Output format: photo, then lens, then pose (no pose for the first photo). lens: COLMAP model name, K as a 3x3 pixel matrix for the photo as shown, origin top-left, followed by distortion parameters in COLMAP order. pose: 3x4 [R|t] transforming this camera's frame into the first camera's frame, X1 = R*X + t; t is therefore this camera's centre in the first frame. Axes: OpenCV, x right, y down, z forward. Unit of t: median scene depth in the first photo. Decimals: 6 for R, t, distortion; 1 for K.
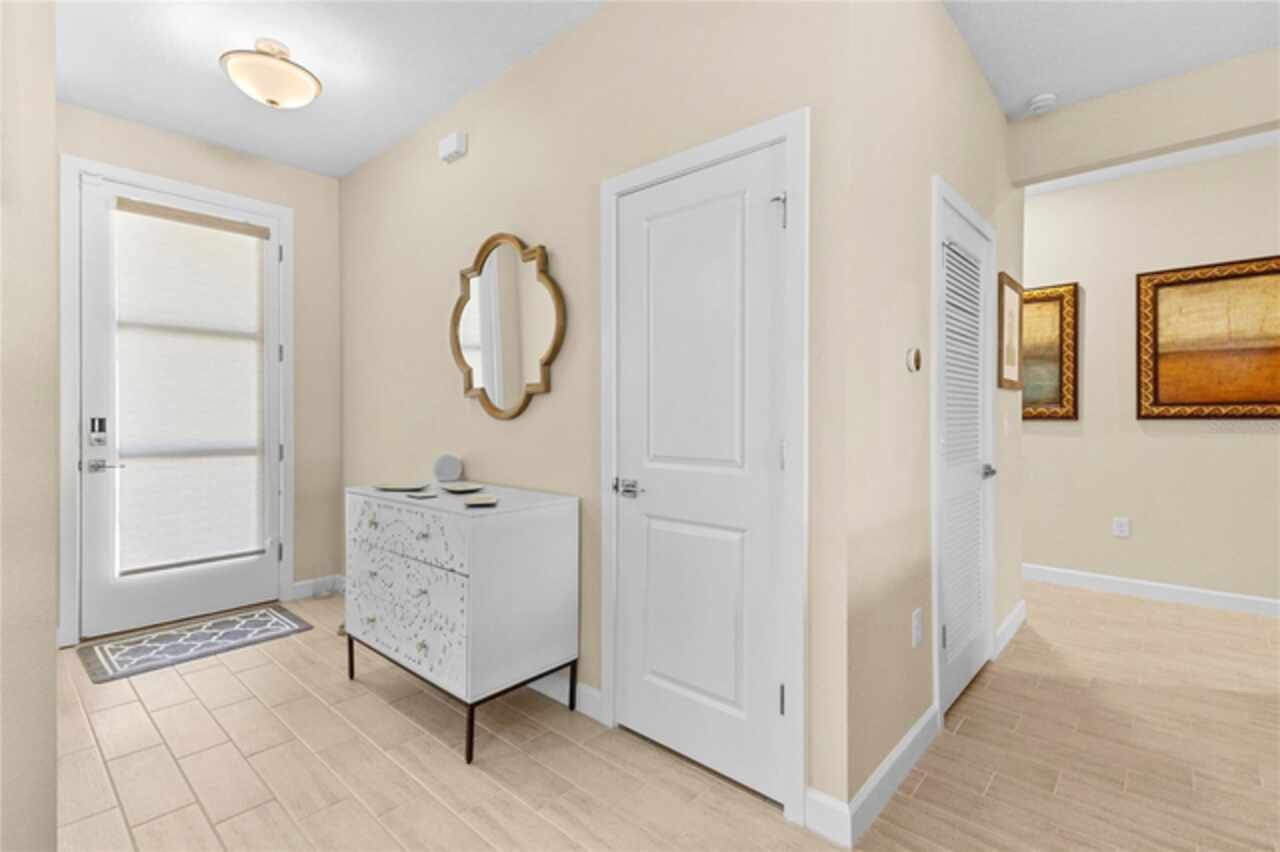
lens RADIAL K [[582.0, 0, 638.5], [0, 582.0, 419.8], [0, 0, 1]] dist [0.022752, -0.005106]
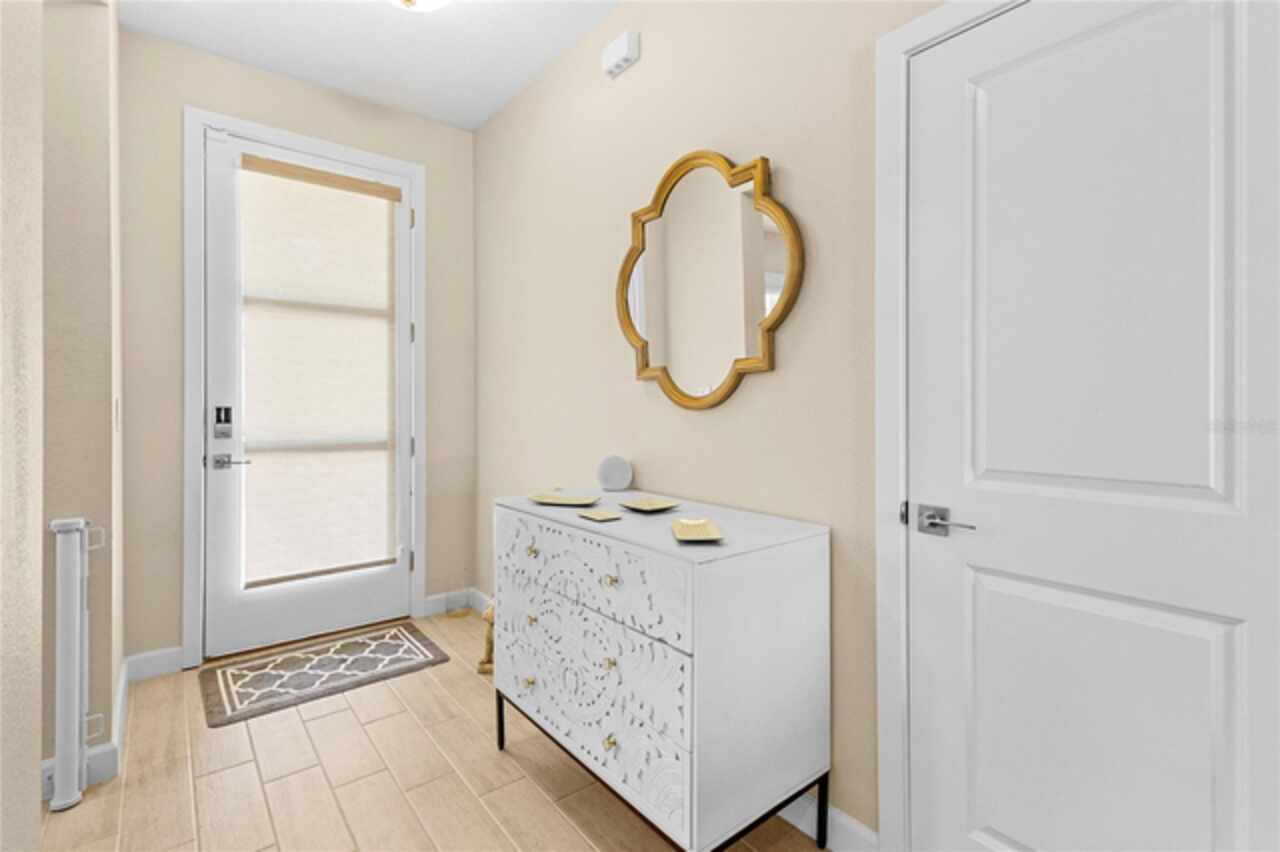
lens RADIAL K [[581.2, 0, 645.6], [0, 581.2, 412.2], [0, 0, 1]] dist [0.013750, 0.000614]
pose [[0.987665, 0.002318, -0.156565, -0.173738], [-0.001808, 0.999993, 0.003400, 0.000602], [0.156571, -0.003075, 0.987662, 0.262865]]
